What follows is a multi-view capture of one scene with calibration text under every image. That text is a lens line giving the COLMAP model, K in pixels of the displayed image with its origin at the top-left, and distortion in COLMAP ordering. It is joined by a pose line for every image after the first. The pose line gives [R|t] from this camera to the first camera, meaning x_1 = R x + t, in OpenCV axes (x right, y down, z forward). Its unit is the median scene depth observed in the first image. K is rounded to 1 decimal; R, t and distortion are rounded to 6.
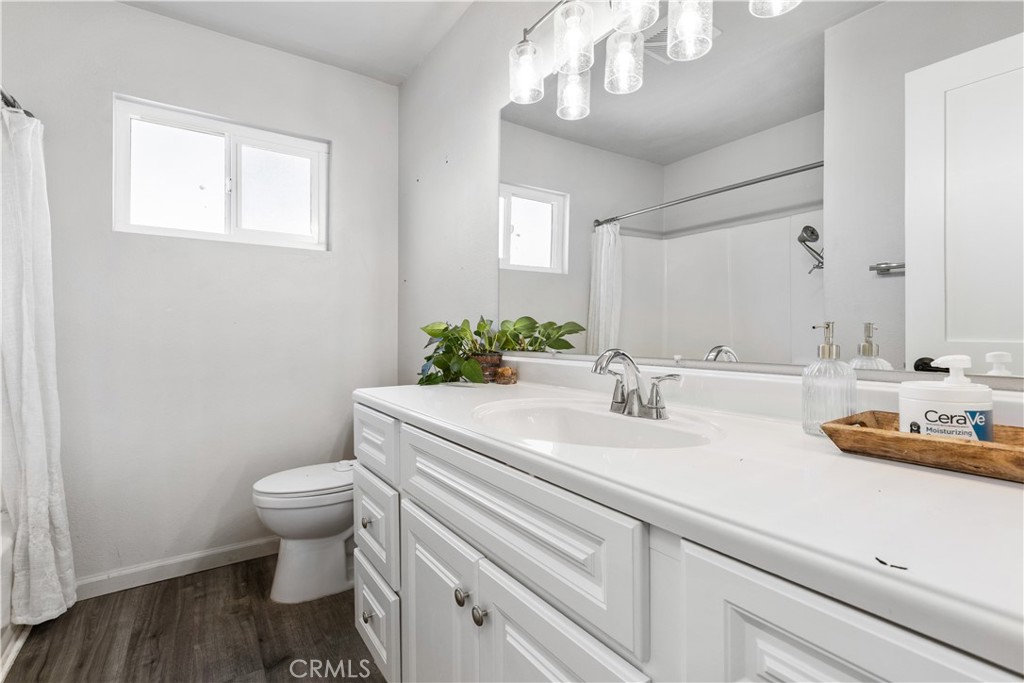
lens RADIAL K [[470.4, 0, 506.1], [0, 470.4, 328.3], [0, 0, 1]] dist [0.004831, 0.000169]
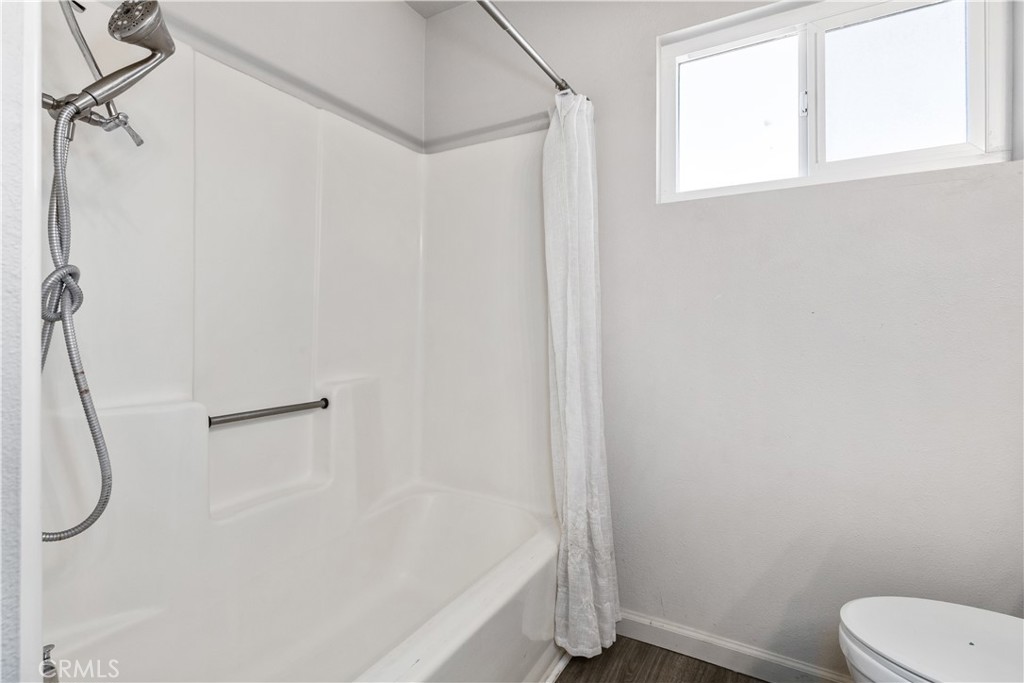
lens RADIAL K [[439.2, 0, 509.9], [0, 439.2, 331.6], [0, 0, 1]] dist [0.000440, -0.000321]
pose [[0.393225, 0.003618, -0.919435, -0.269565], [0.011640, 0.999893, 0.008913, 0.009532], [0.919369, -0.014207, 0.393140, 0.547119]]
